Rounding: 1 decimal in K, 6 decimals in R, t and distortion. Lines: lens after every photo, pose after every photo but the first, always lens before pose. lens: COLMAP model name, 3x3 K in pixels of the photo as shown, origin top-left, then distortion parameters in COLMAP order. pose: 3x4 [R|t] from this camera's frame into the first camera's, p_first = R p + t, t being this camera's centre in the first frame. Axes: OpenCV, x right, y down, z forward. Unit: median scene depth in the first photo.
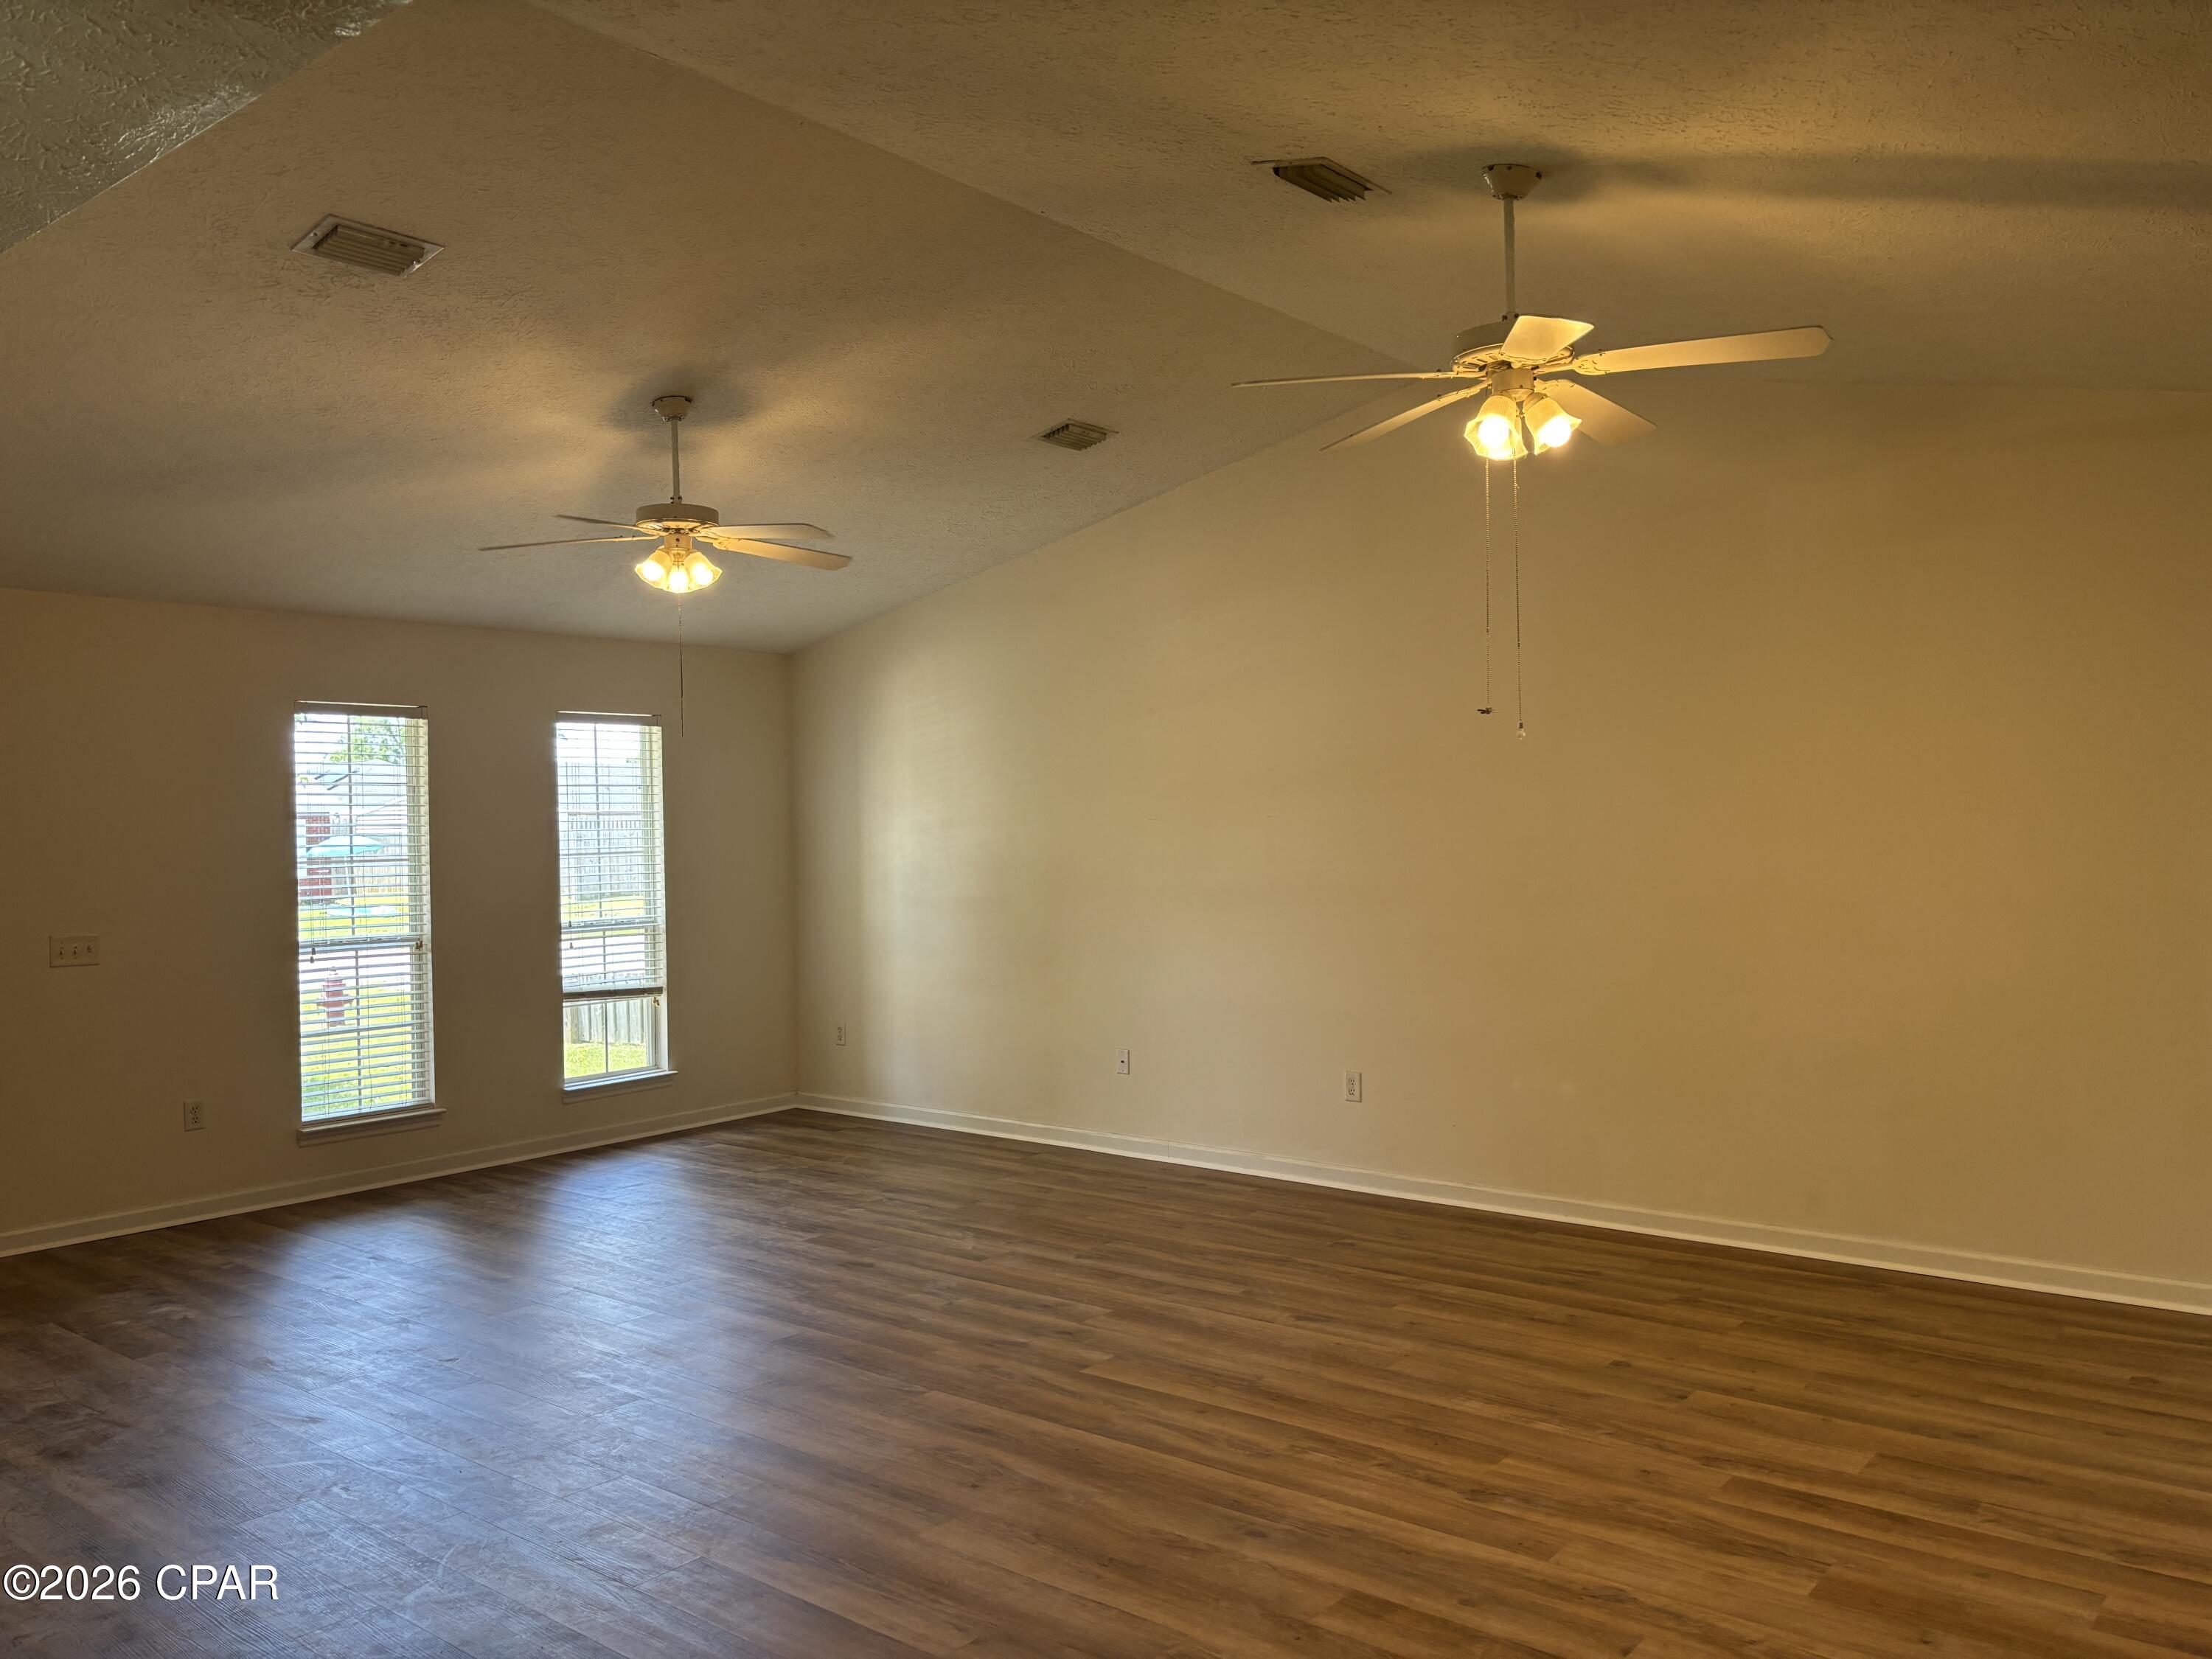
lens RADIAL K [[1700.9, 0, 1098.6], [0, 1700.9, 834.9], [0, 0, 1]] dist [0.022446, -0.004677]
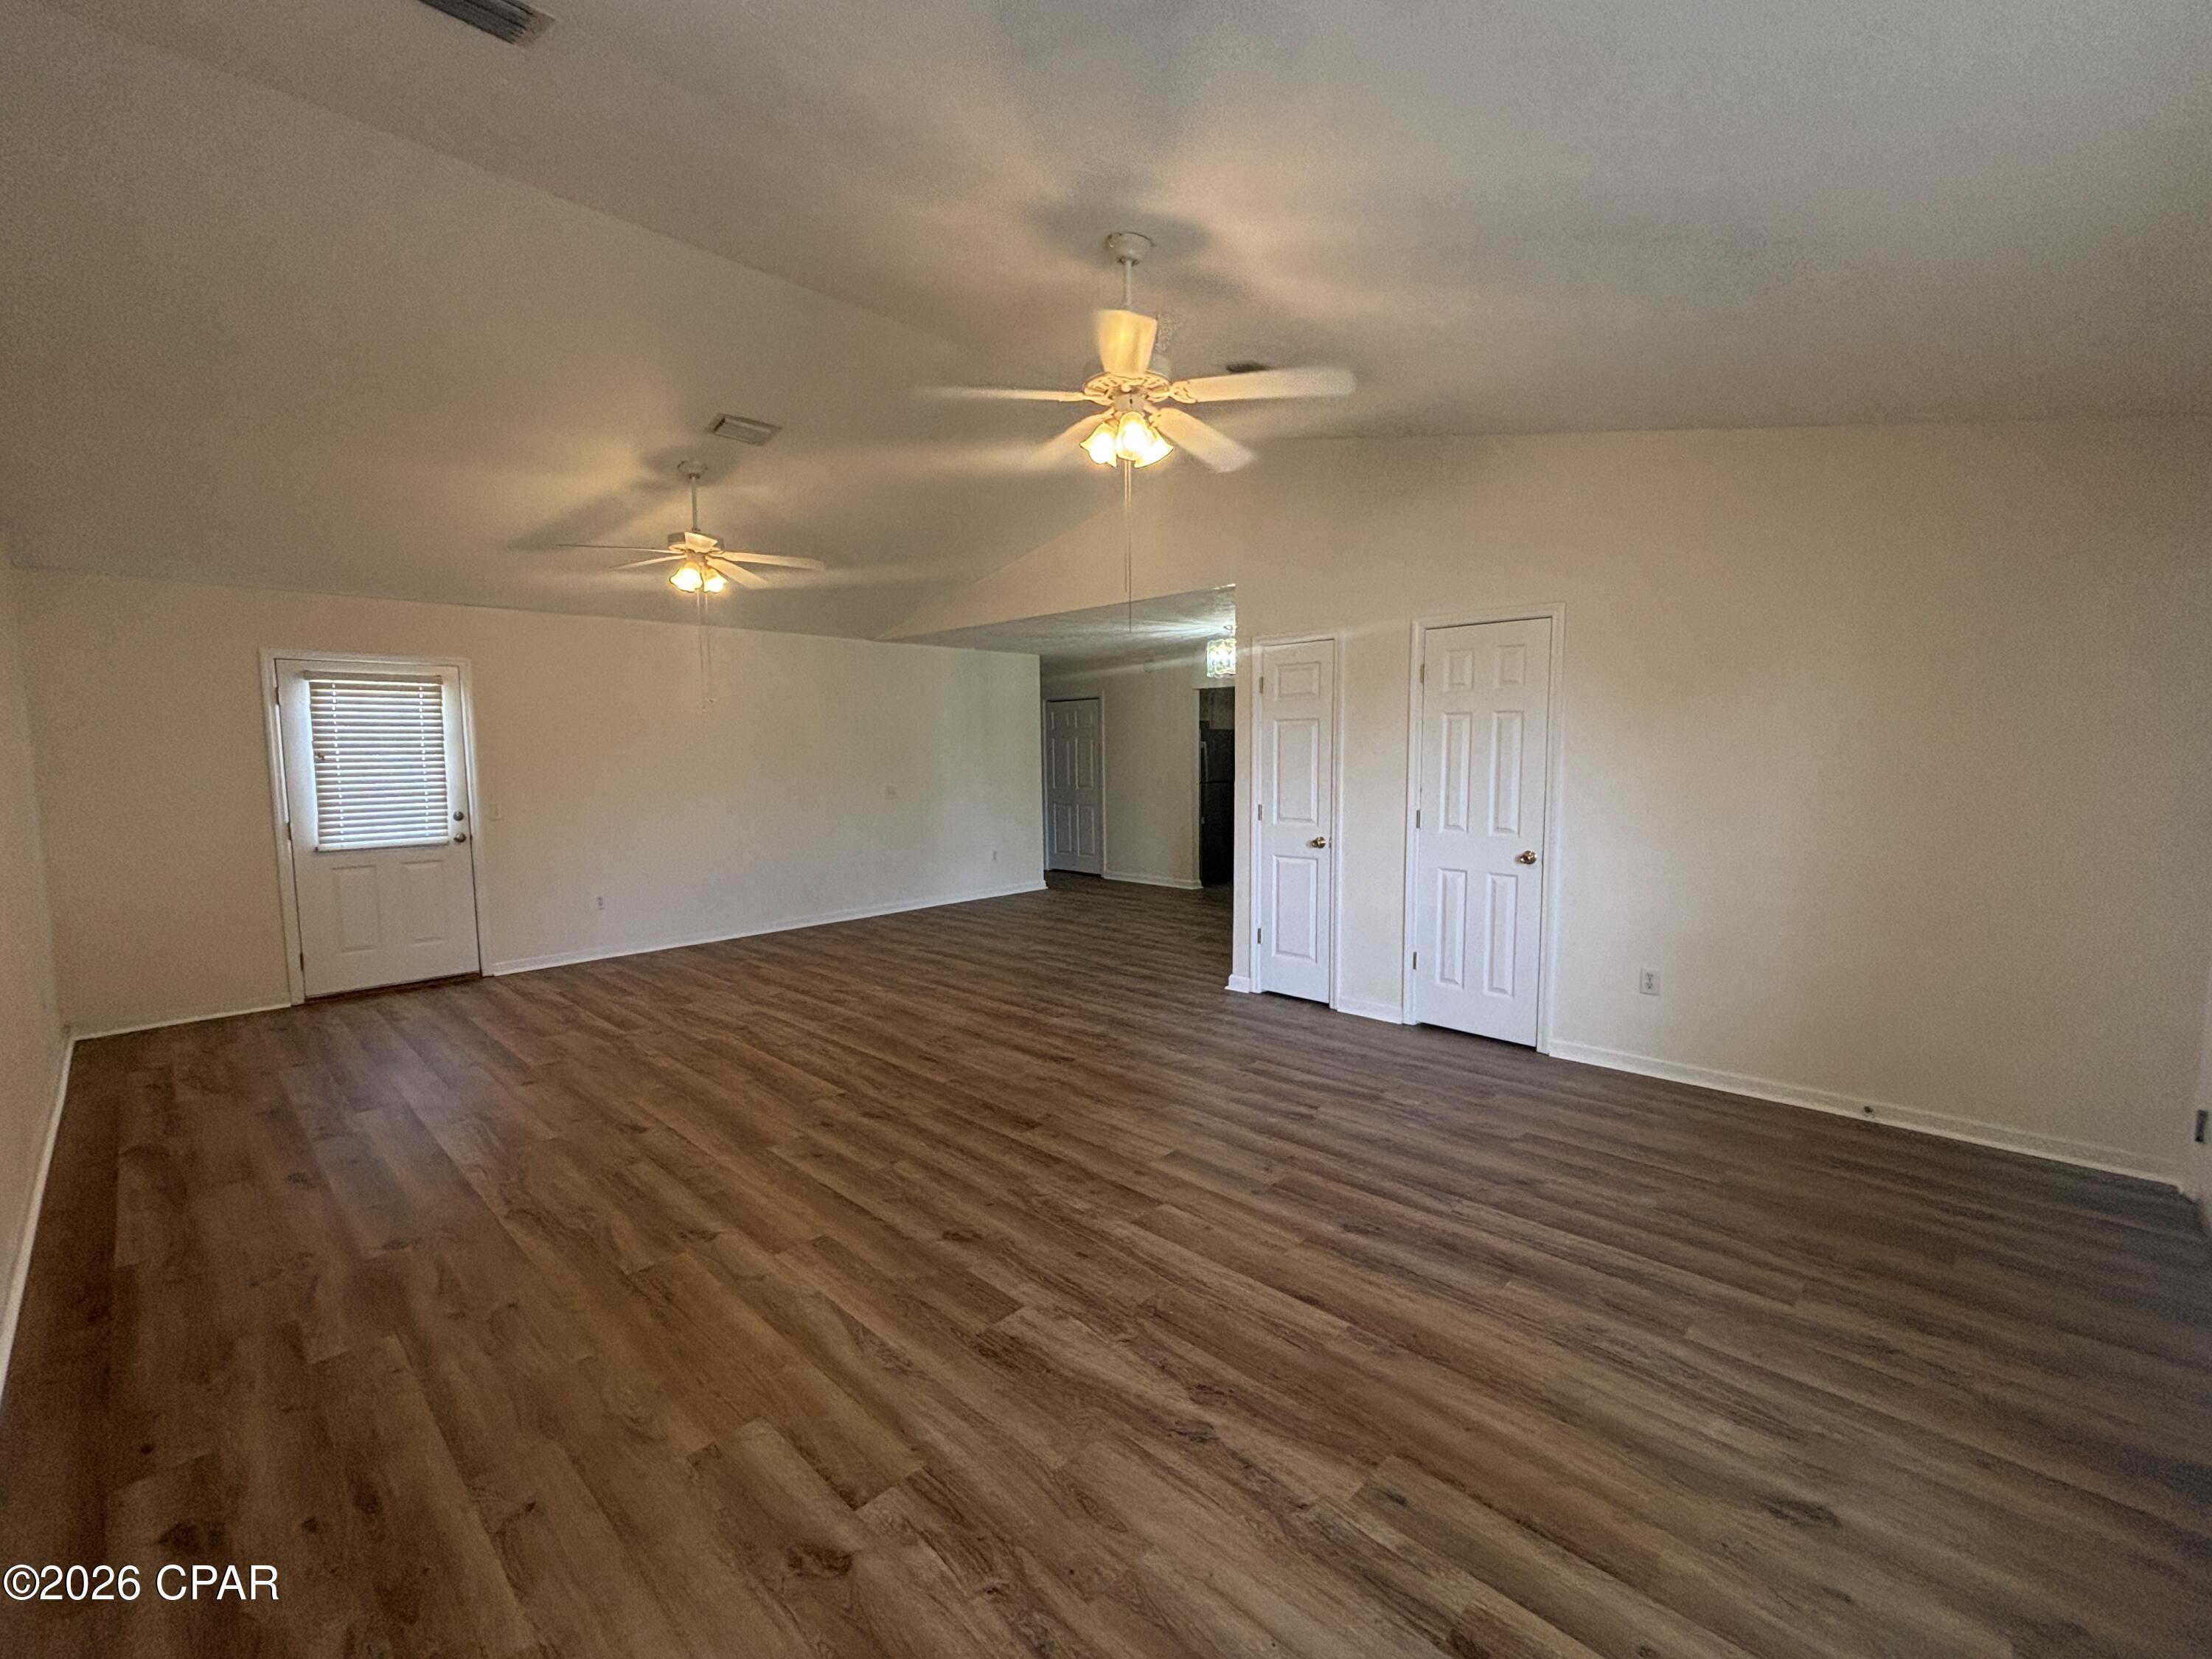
lens RADIAL K [[936.7, 0, 1105.6], [0, 936.7, 829.7], [0, 0, 1]] dist [0.014918, -0.000582]
pose [[-0.996533, 0.024917, 0.079375, -0.340140], [0.032423, 0.994976, 0.094722, -0.000500], [-0.076616, 0.096967, -0.992334, 1.907268]]
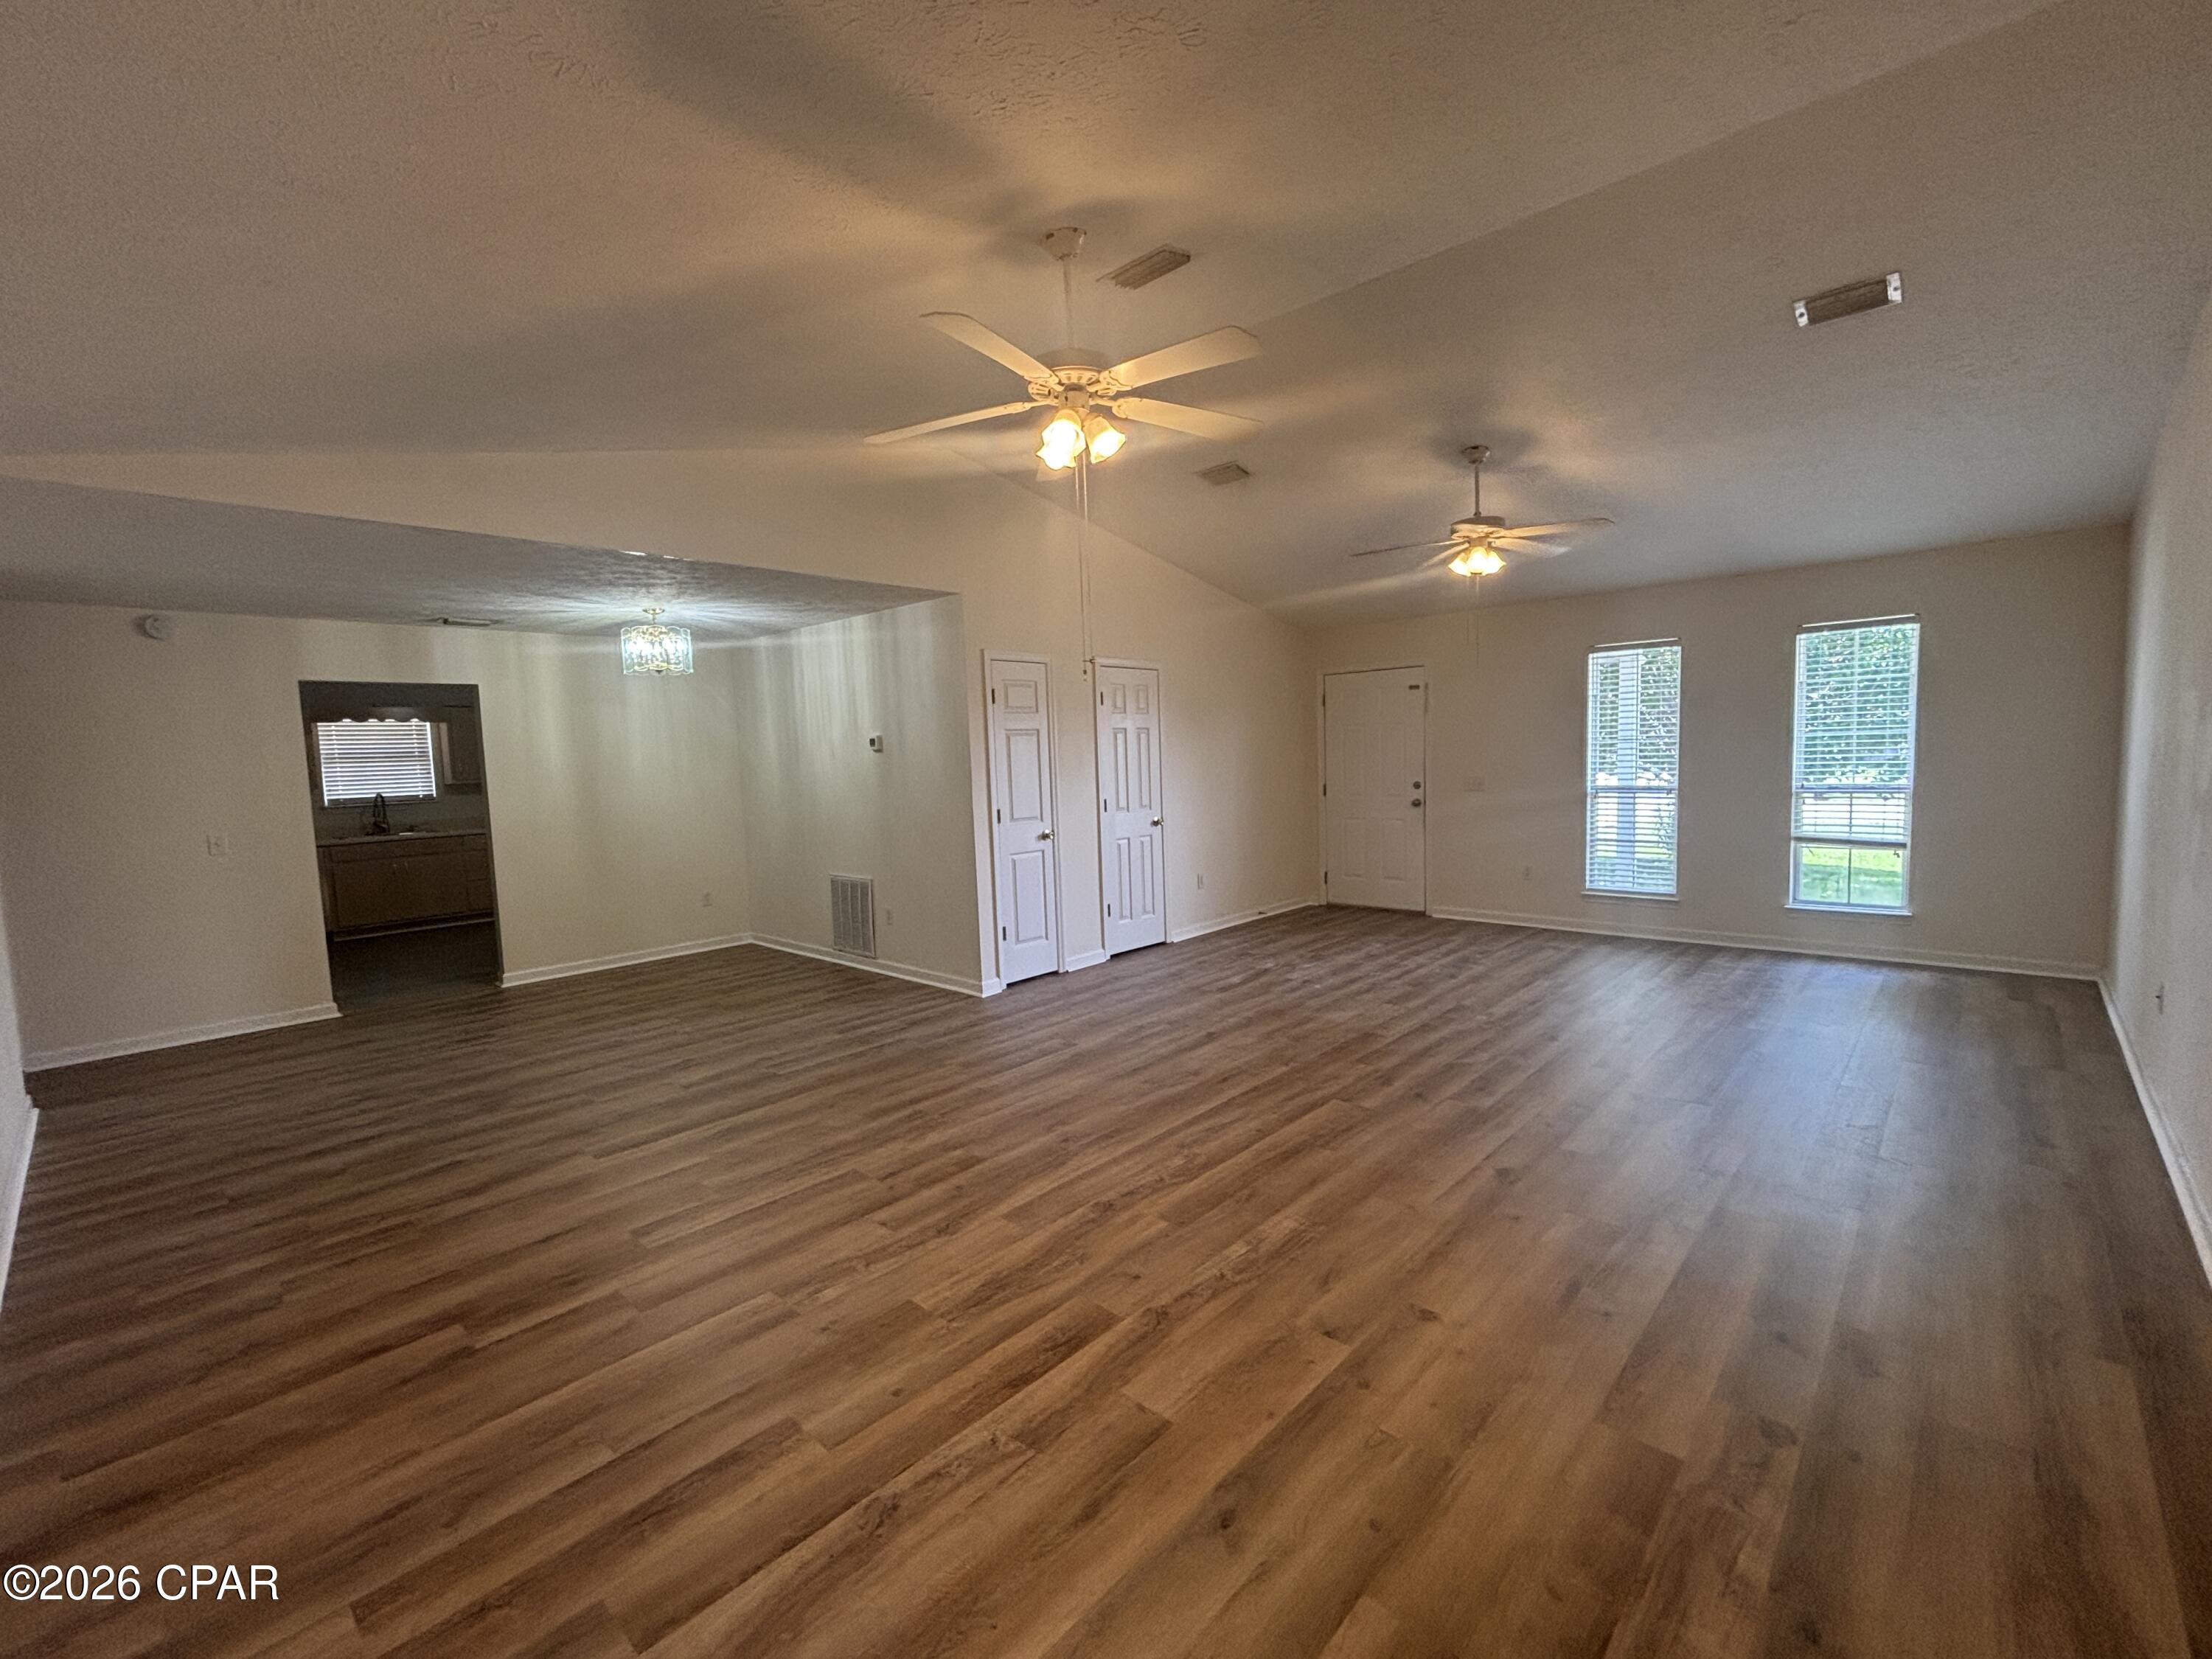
lens RADIAL K [[936.7, 0, 1098.0], [0, 936.7, 819.8], [0, 0, 1]] dist [0.014918, -0.000582]
pose [[-0.068272, 0.098731, -0.992769, 0.838195], [0.030310, 0.994837, 0.096853, -0.017439], [0.997206, -0.023479, -0.070912, 0.897919]]
